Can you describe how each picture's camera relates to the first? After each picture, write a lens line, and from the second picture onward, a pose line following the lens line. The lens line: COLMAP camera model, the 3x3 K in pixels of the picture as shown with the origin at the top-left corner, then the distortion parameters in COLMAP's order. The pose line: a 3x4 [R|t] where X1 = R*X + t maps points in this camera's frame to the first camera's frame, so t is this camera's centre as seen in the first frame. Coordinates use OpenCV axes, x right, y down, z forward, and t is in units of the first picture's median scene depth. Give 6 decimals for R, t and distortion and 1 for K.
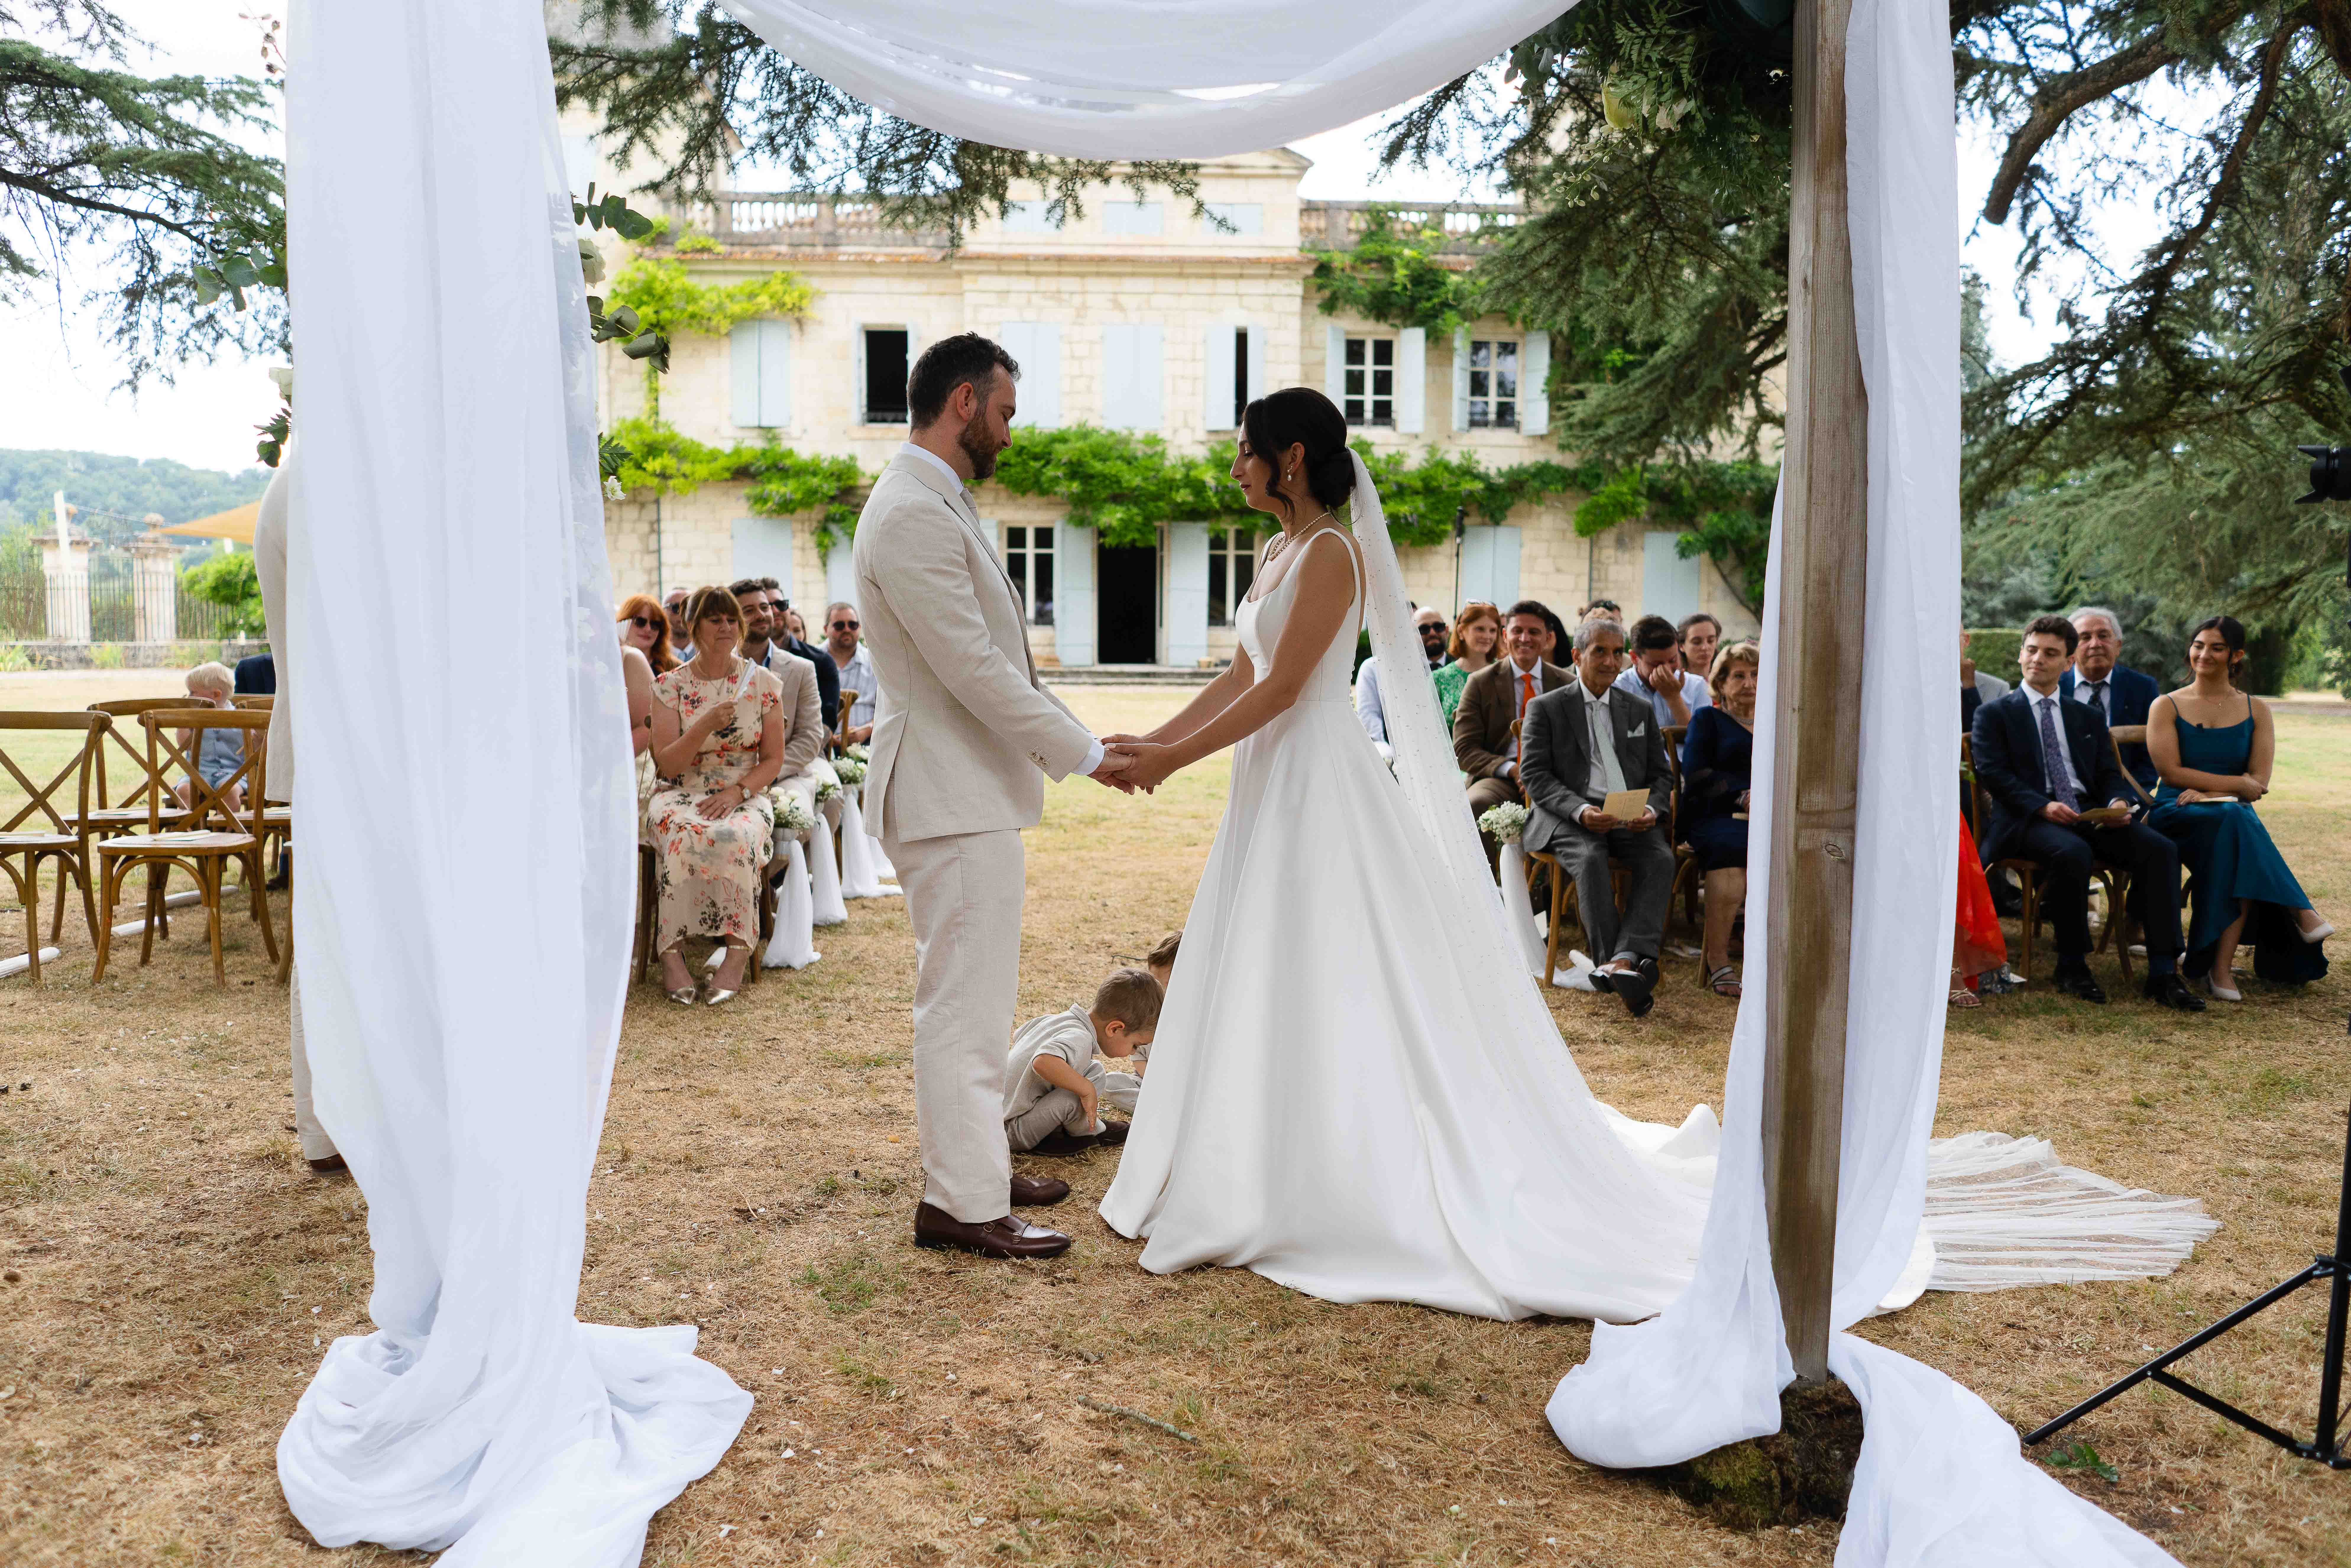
lens RADIAL K [[1830.9, 0, 1178.2], [0, 1830.9, 779.7], [0, 0, 1]] dist [-0.021152, 0.003101]
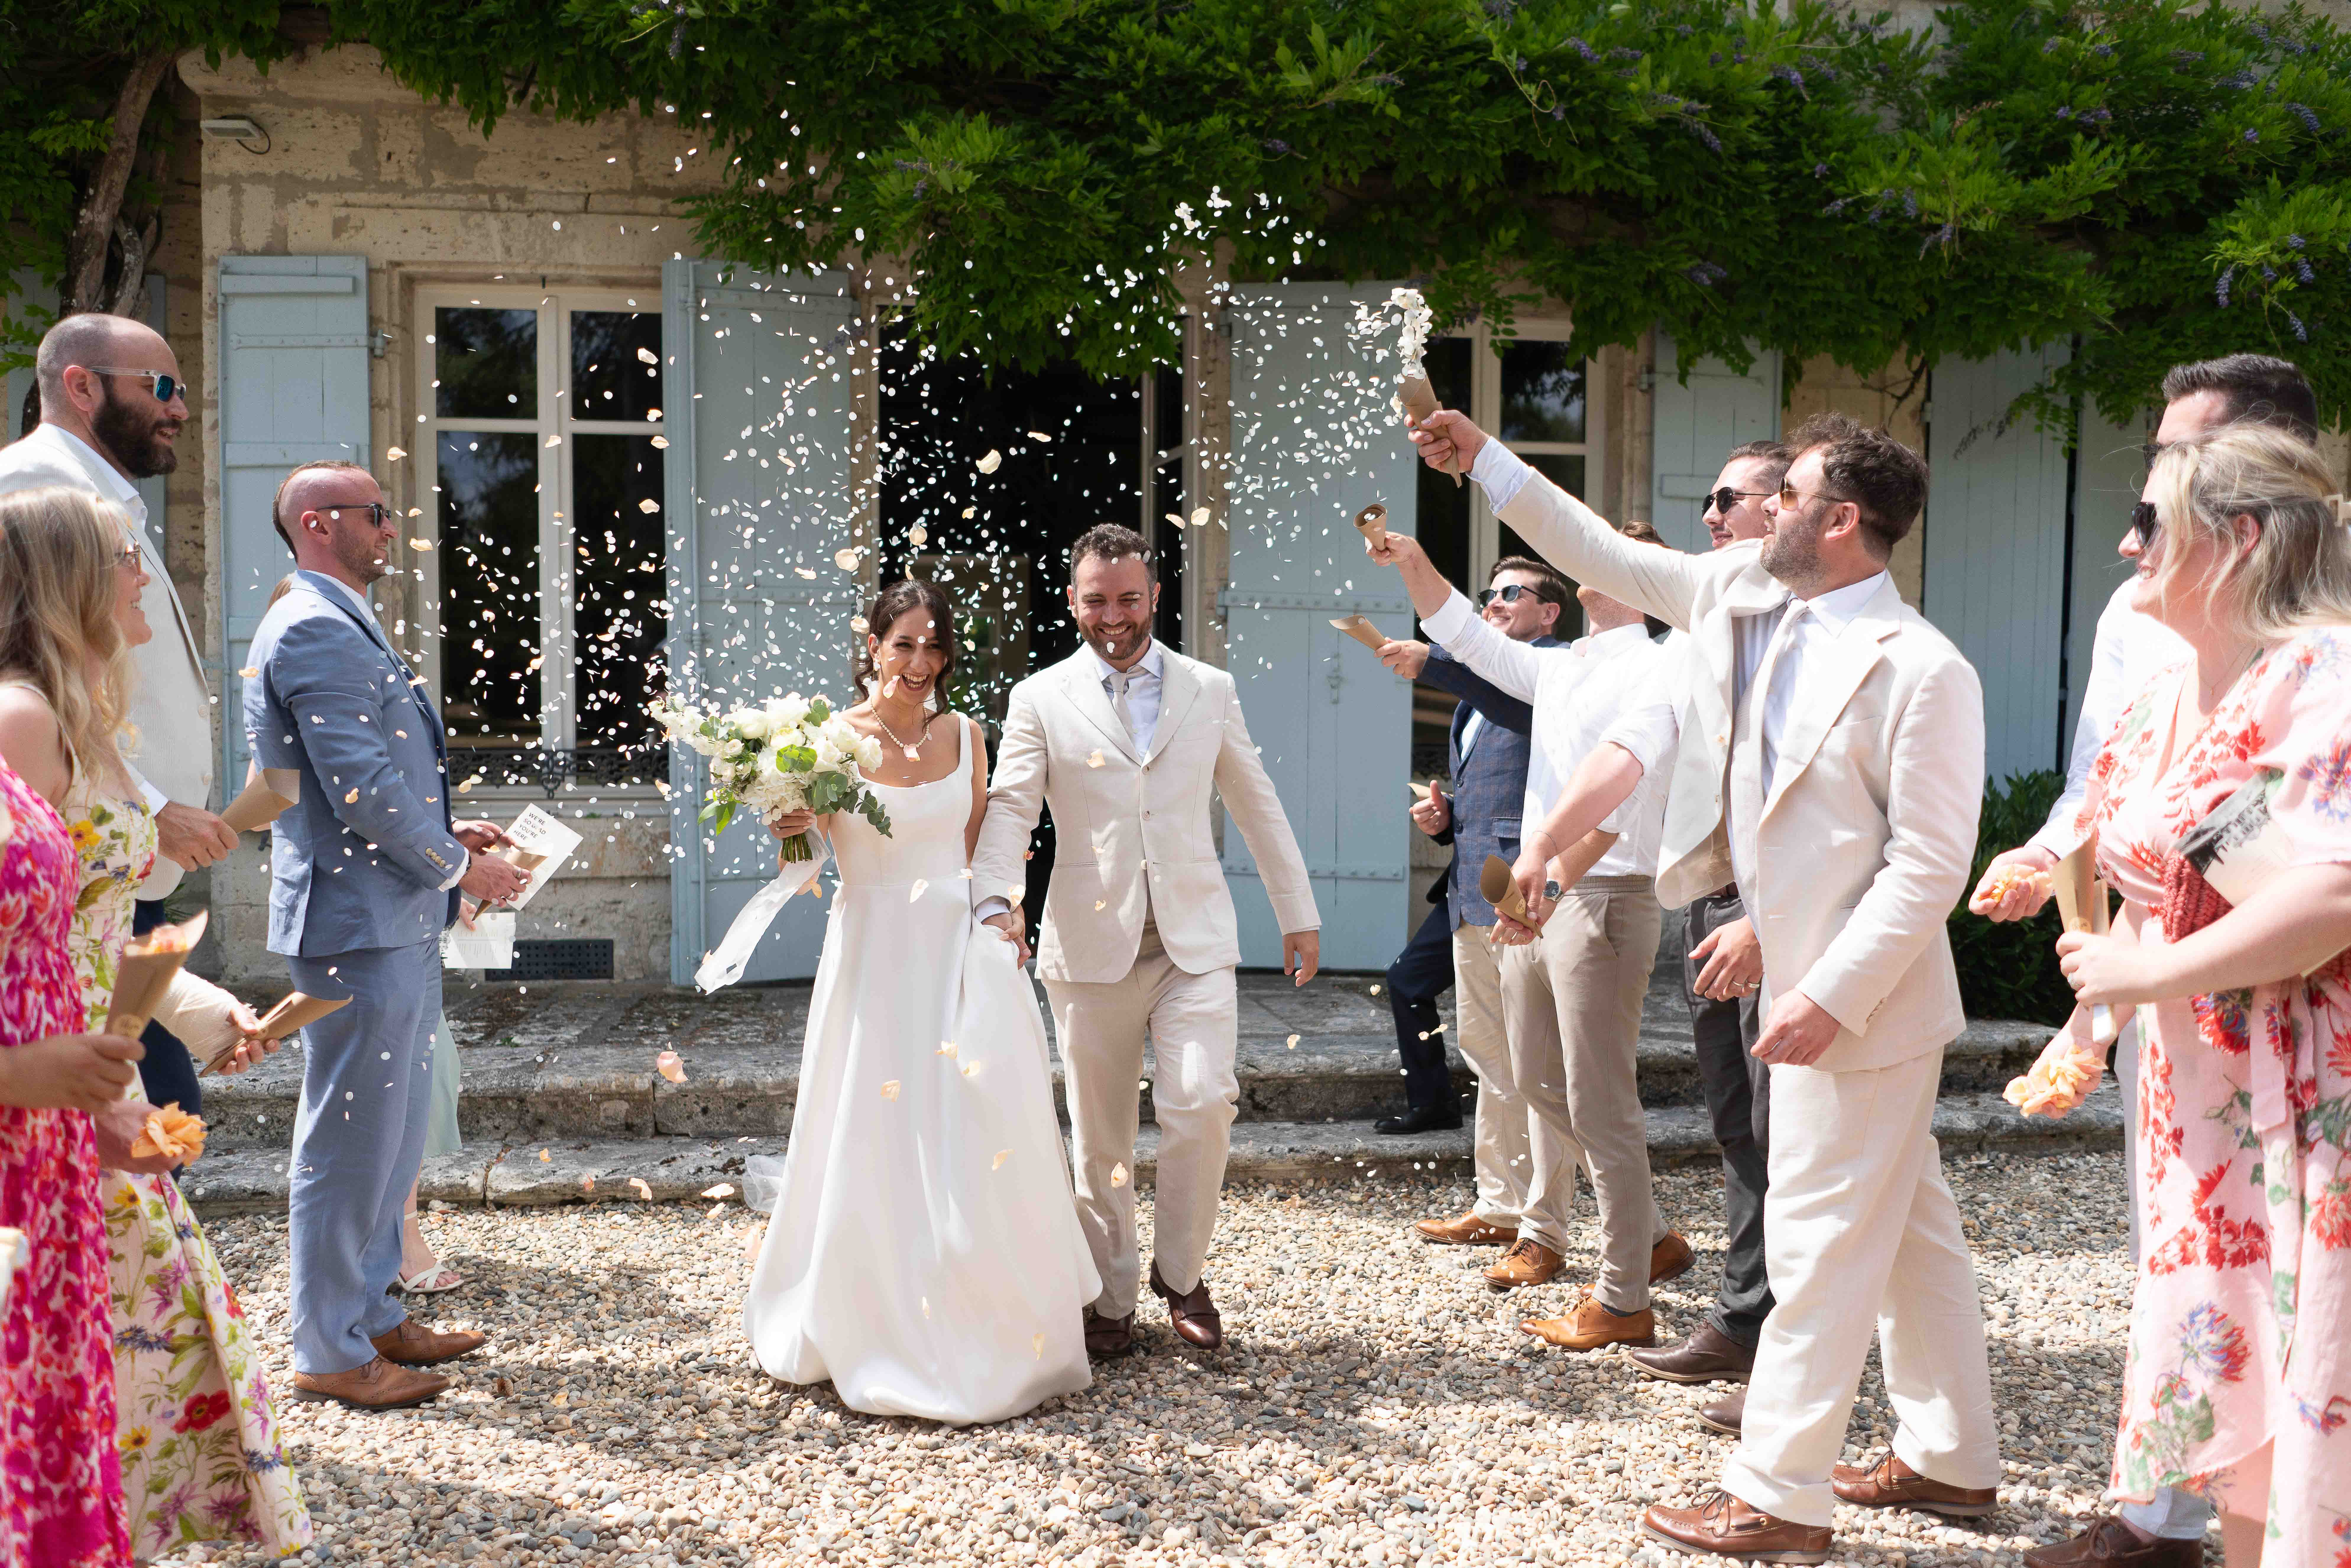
lens RADIAL K [[1830.9, 0, 1169.1], [0, 1830.9, 791.1], [0, 0, 1]] dist [-0.021152, 0.003101]
pose [[0.994818, -0.007590, 0.101384, -0.033349], [0.013421, 0.998286, -0.056959, -0.073299], [-0.100778, 0.058025, 0.993215, 0.815445]]
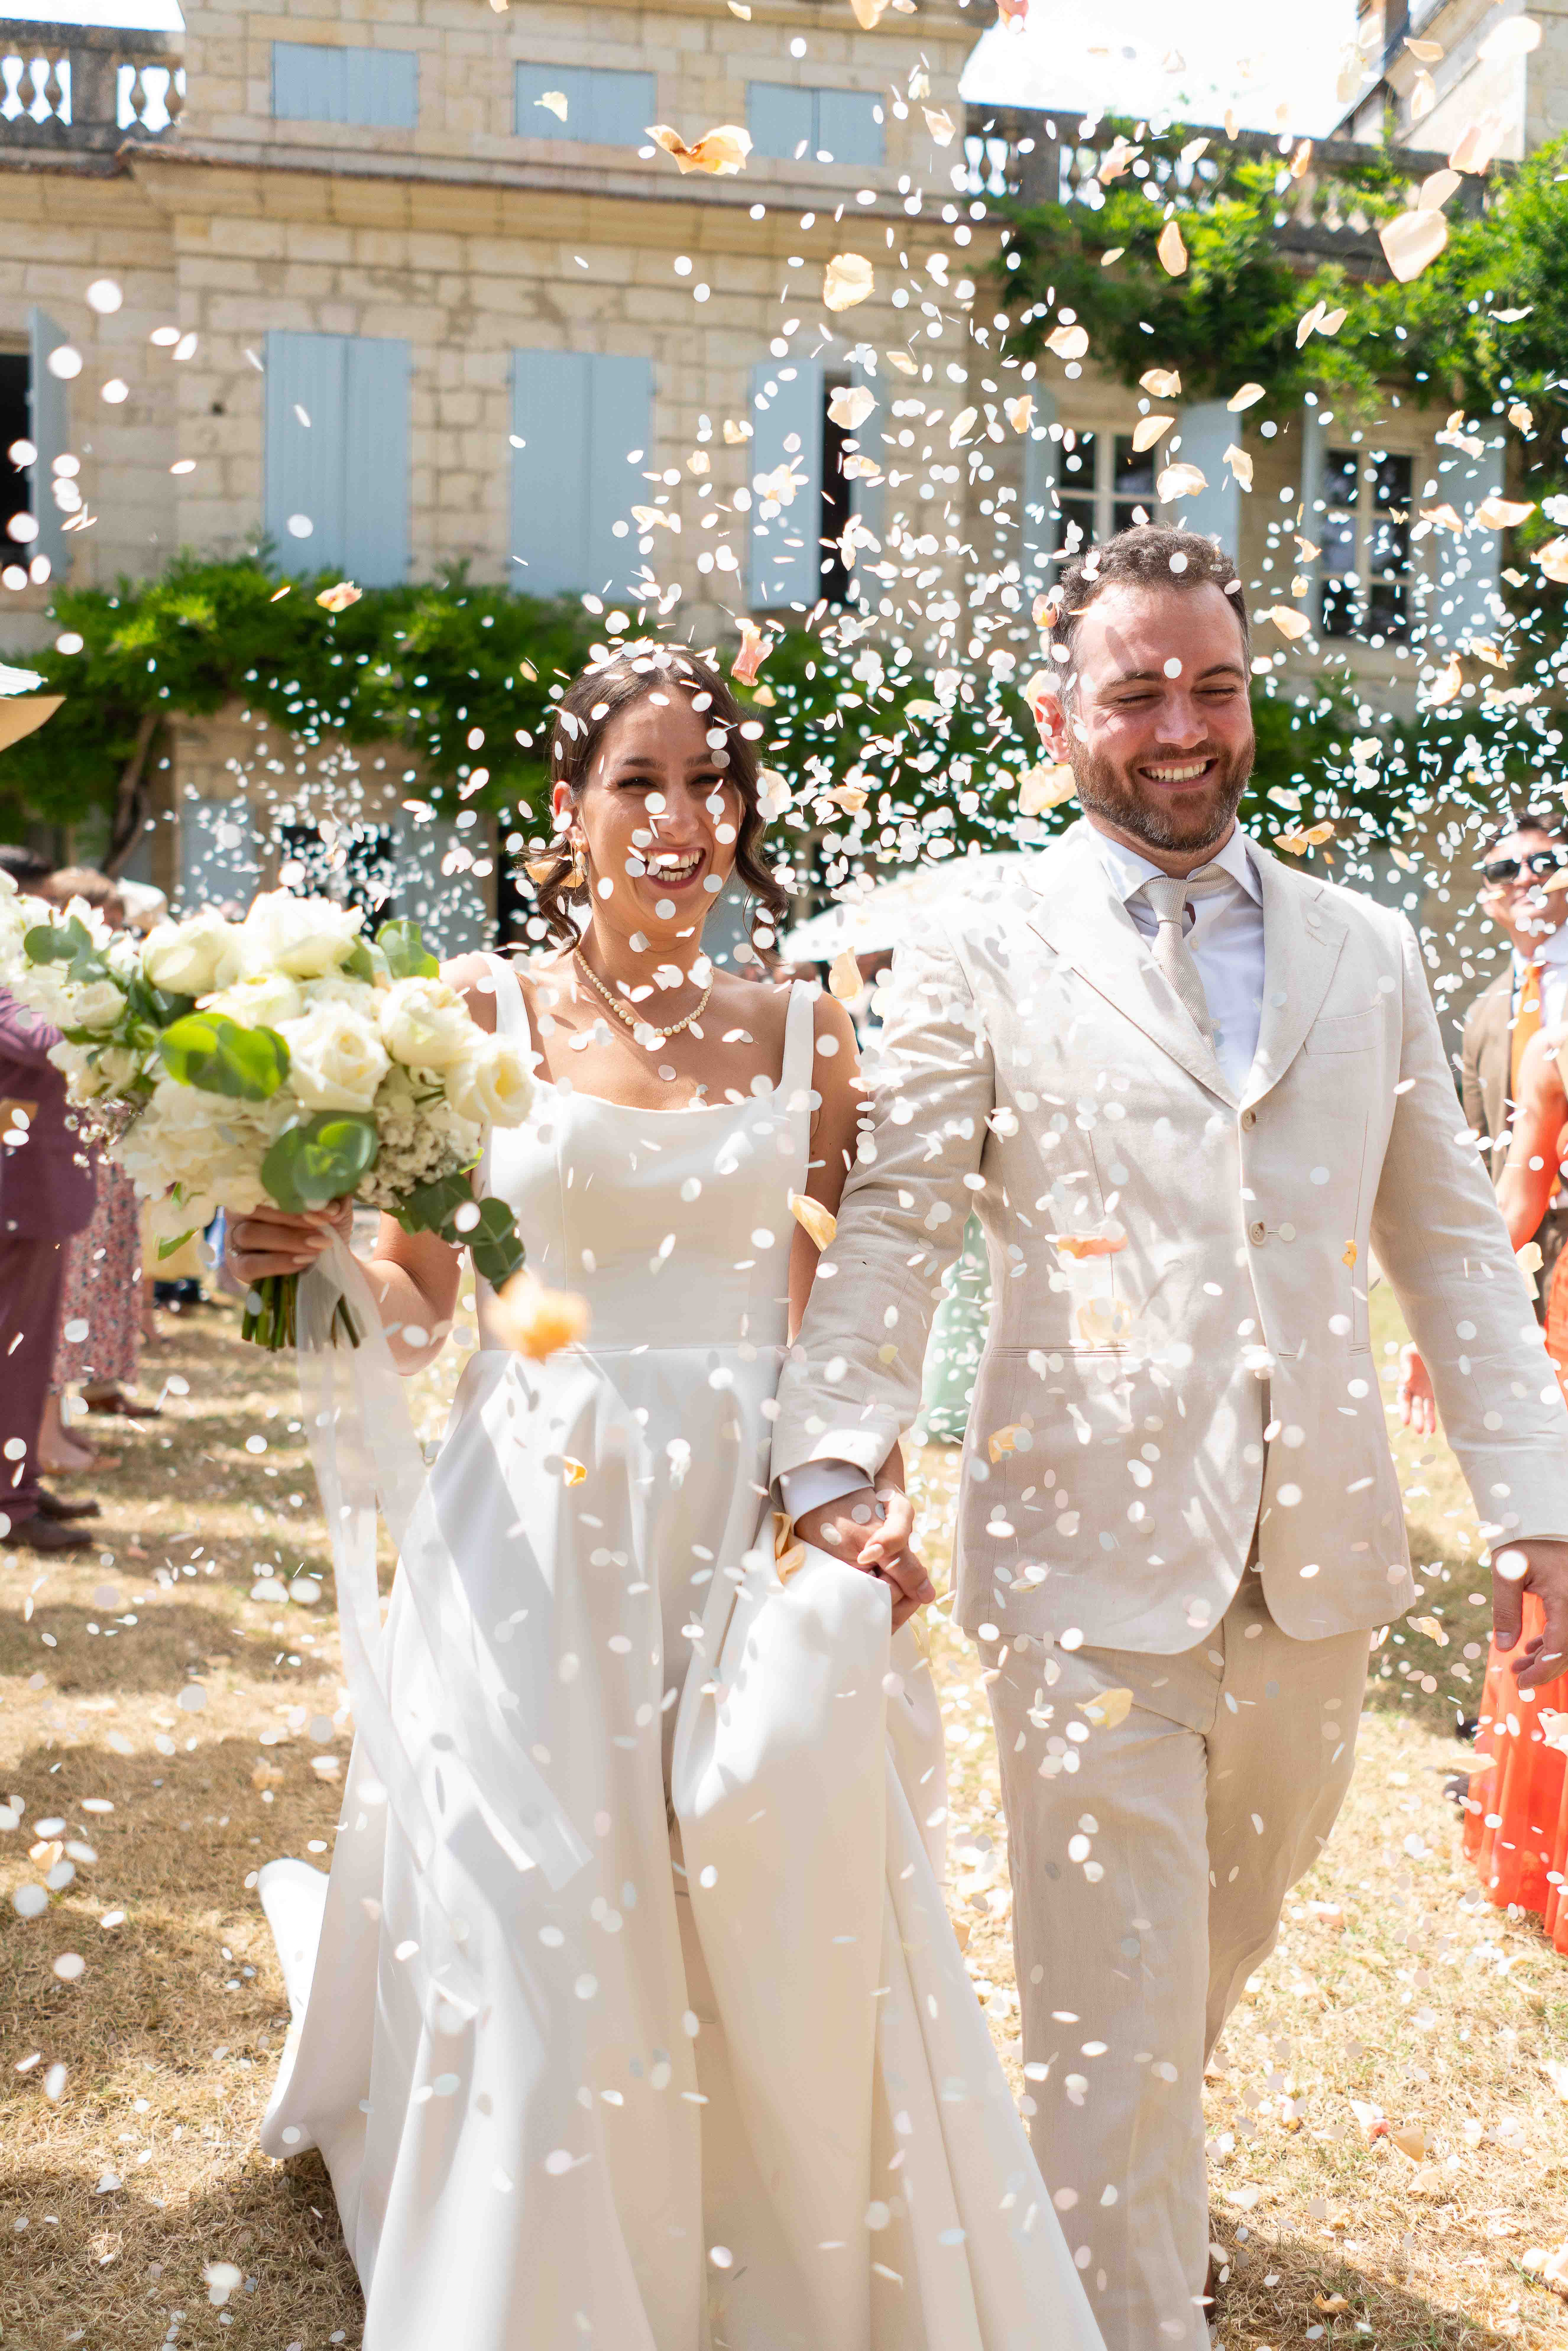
lens RADIAL K [[1830.9, 0, 789.1], [0, 1830.9, 1171.3], [0, 0, 1]] dist [-0.021152, 0.003101]
pose [[0.994808, 0.005779, 0.101610, -0.019098], [-0.003743, 0.999789, -0.020218, -0.050761], [-0.101705, 0.019732, 0.994619, 0.584840]]
